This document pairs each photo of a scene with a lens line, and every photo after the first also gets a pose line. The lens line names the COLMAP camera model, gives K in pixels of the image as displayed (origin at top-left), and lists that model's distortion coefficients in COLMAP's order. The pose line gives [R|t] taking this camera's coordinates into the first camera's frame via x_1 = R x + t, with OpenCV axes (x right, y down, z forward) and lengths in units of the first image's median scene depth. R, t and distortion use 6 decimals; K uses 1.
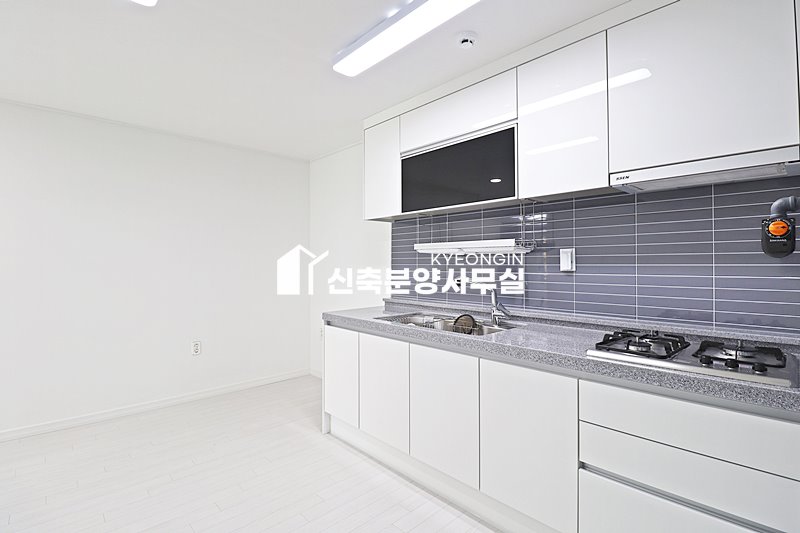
lens RADIAL K [[371.0, 0, 398.2], [0, 371.0, 258.2], [0, 0, 1]] dist [0.000060, -0.014570]
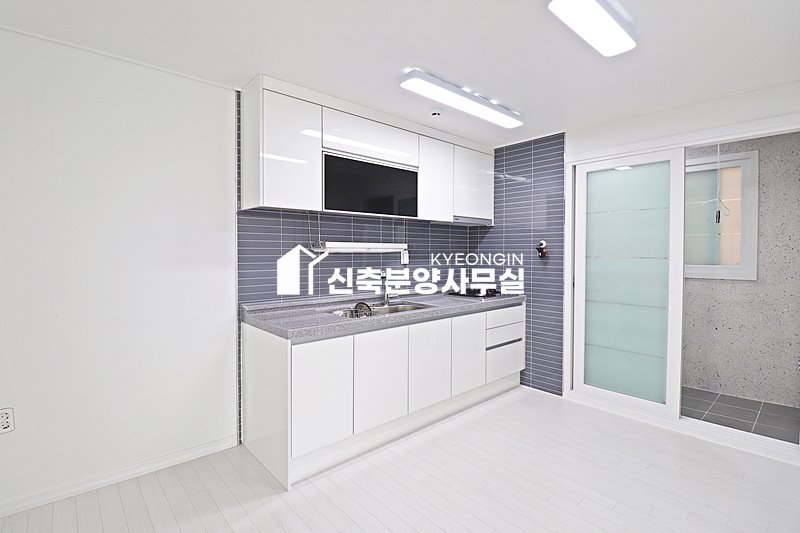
lens RADIAL K [[371.0, 0, 398.2], [0, 371.0, 258.2], [0, 0, 1]] dist [0.000060, -0.014570]
pose [[0.055640, -0.008456, 0.998415, -1.092845], [-0.004653, 0.999951, 0.008728, -0.004349], [-0.998440, -0.005131, 0.055598, 0.865985]]
